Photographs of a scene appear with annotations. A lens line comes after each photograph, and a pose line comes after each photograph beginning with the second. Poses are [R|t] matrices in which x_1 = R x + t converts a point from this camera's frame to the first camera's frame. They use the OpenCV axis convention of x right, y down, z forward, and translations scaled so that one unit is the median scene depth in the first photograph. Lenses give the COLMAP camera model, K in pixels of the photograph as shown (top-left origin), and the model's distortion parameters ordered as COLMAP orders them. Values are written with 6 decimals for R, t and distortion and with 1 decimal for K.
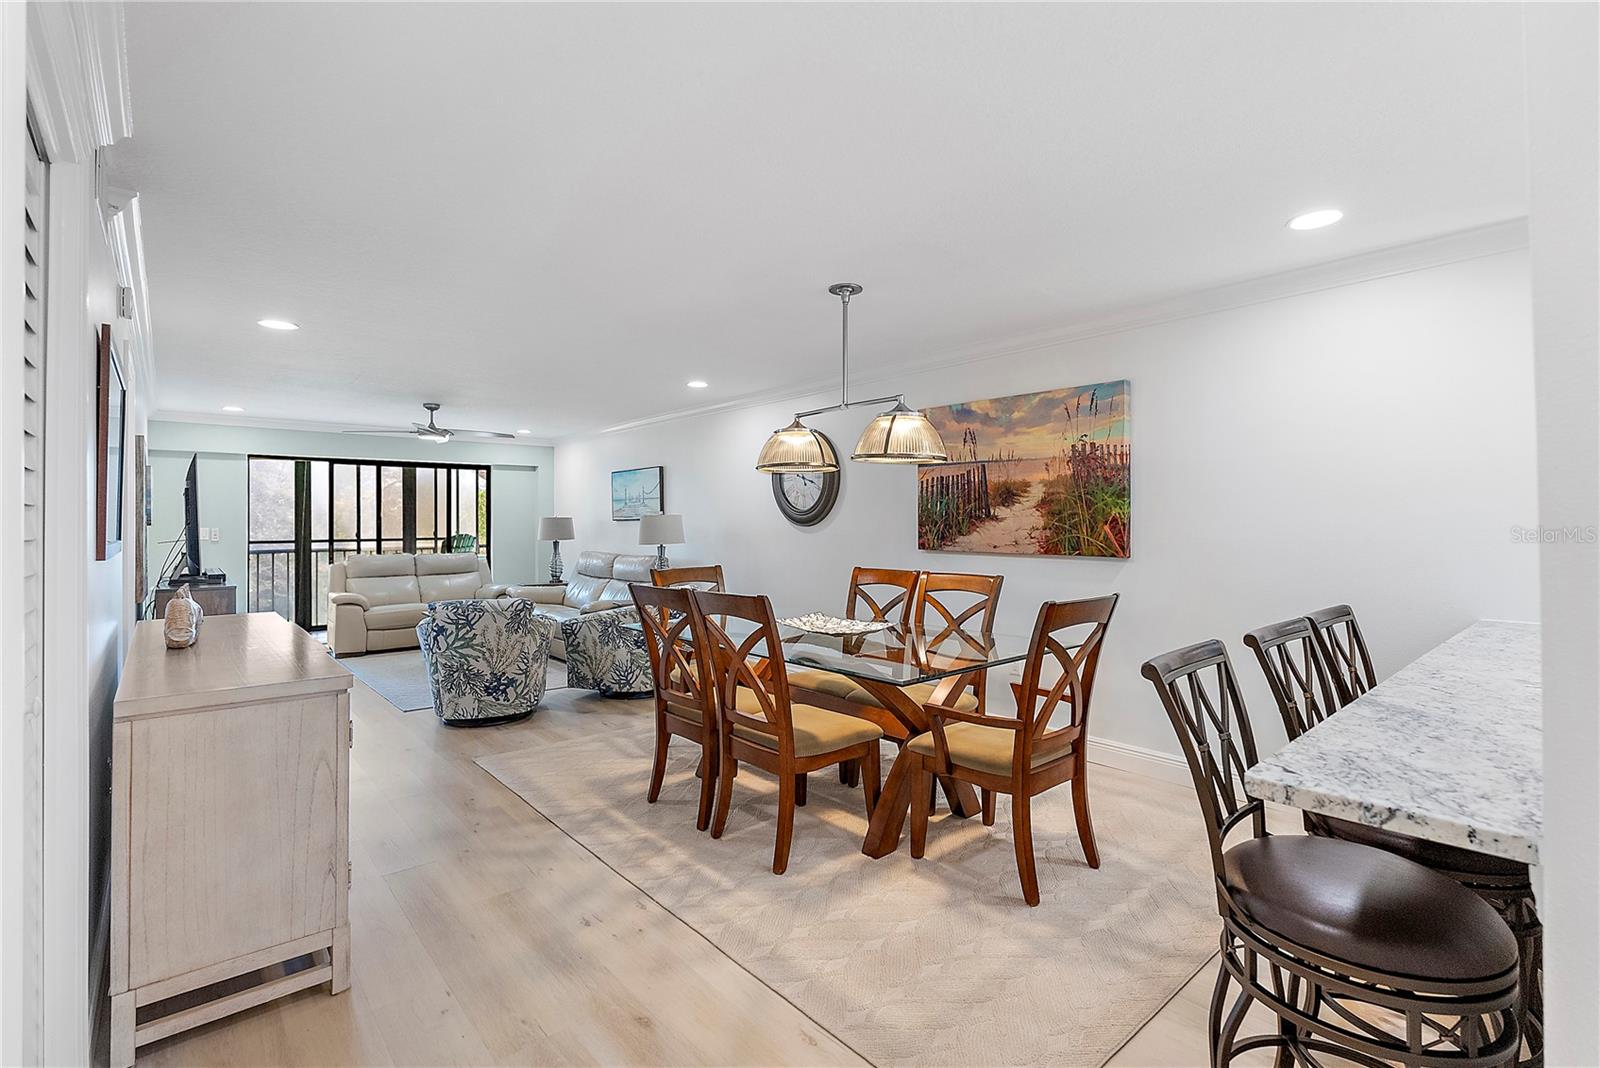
lens RADIAL K [[725.0, 0, 800.5], [0, 725.0, 520.2], [0, 0, 1]] dist [-0.004814, -0.000645]
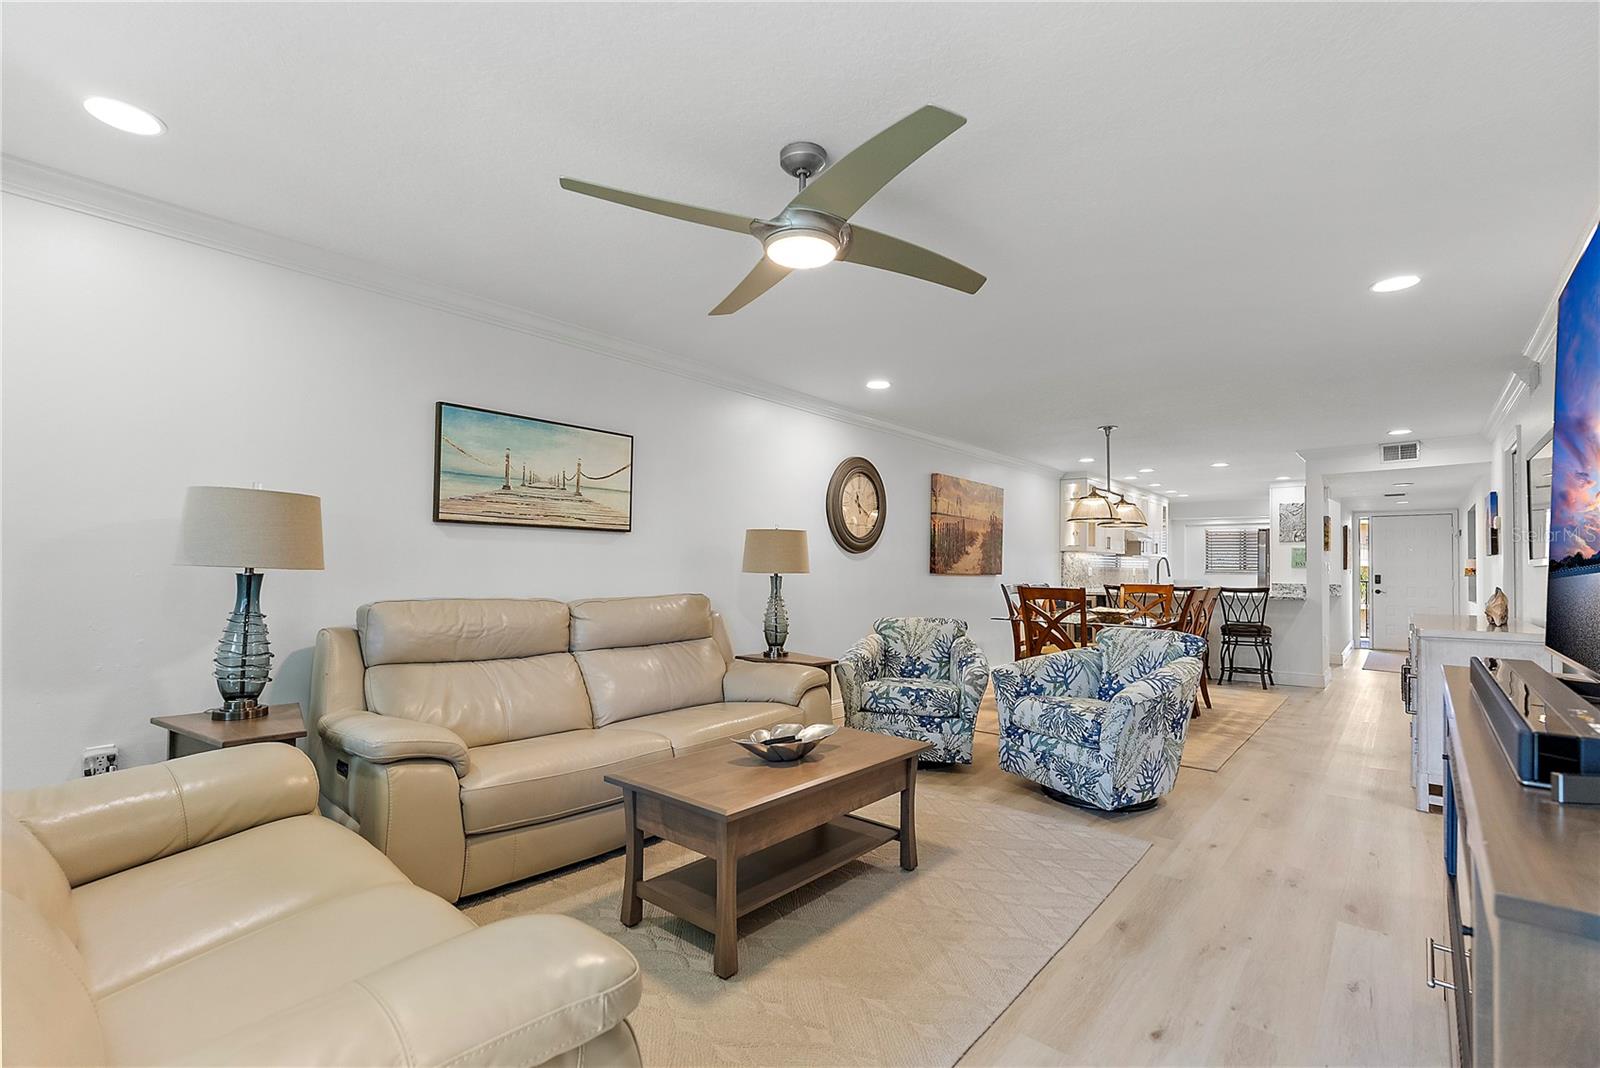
lens RADIAL K [[725.0, 0, 791.1], [0, 725.0, 556.3], [0, 0, 1]] dist [-0.004814, -0.000645]
pose [[-0.147359, 0.022678, 0.988823, -1.353657], [-0.014182, 0.999586, -0.025039, 0.054372], [-0.988981, -0.017713, -0.146976, 1.705057]]
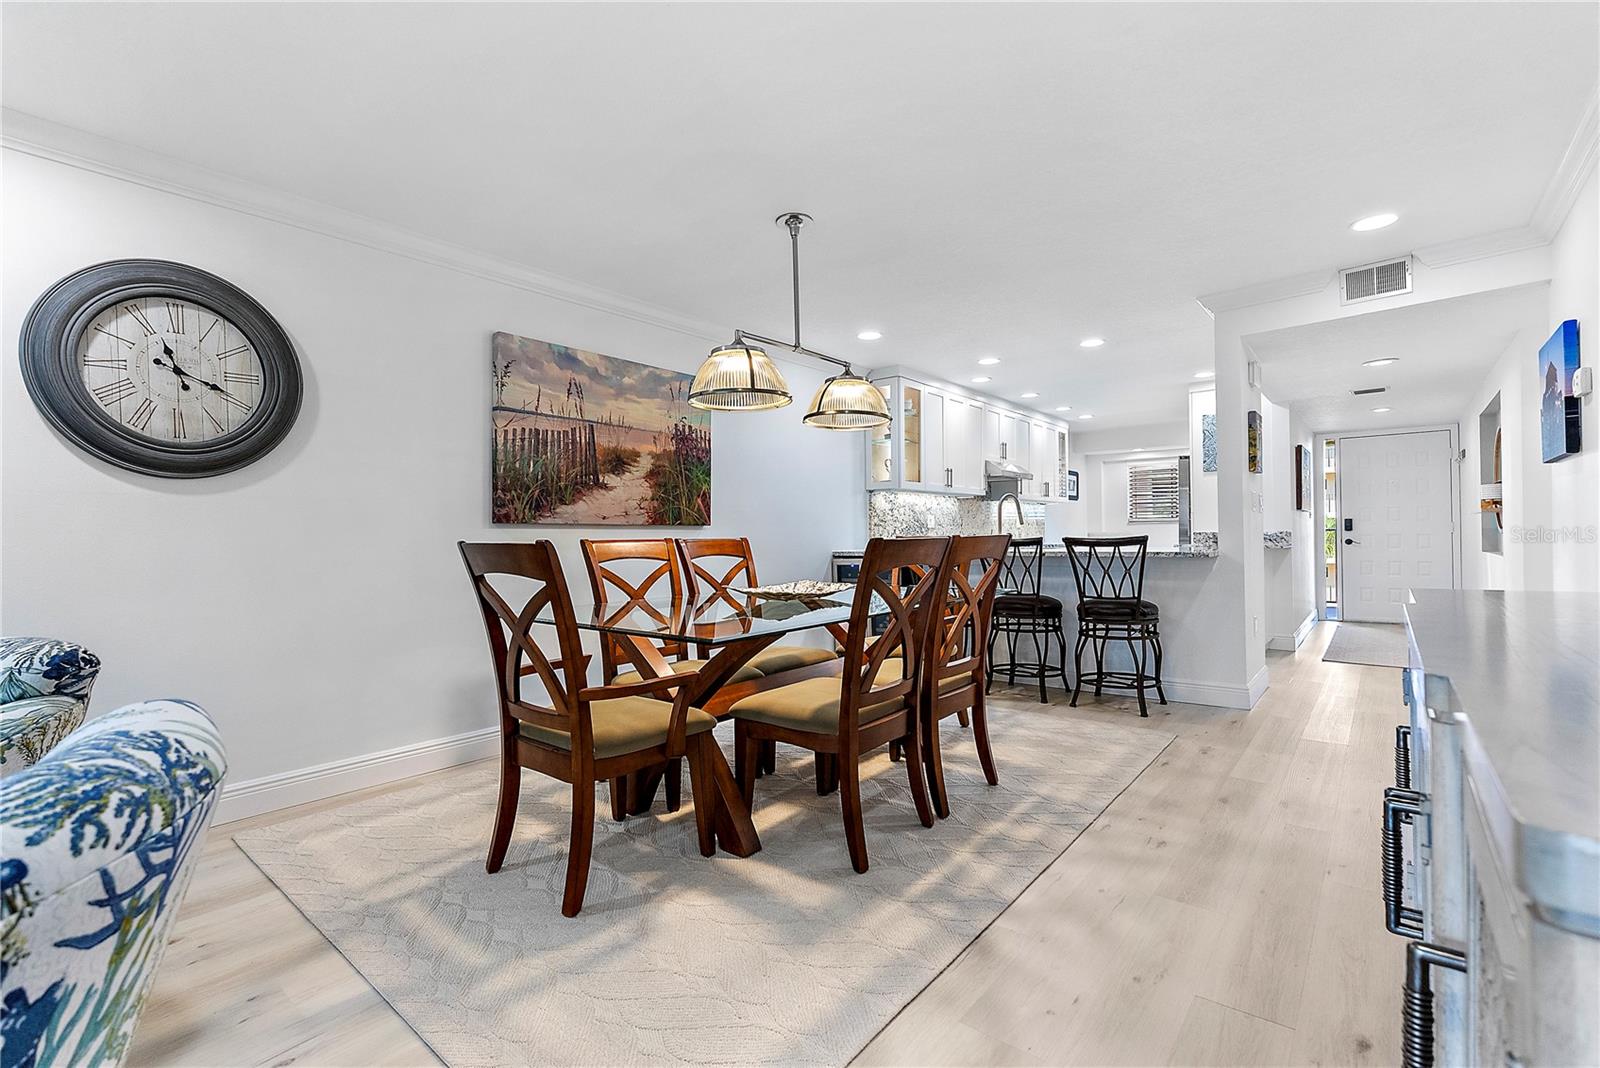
lens RADIAL K [[725.0, 0, 792.4], [0, 725.0, 536.0], [0, 0, 1]] dist [-0.004814, -0.000645]
pose [[-0.165001, 0.008777, 0.986254, -0.694691], [0.010082, 0.999923, -0.007212, 0.071297], [-0.986242, 0.008754, -0.165077, 0.956107]]
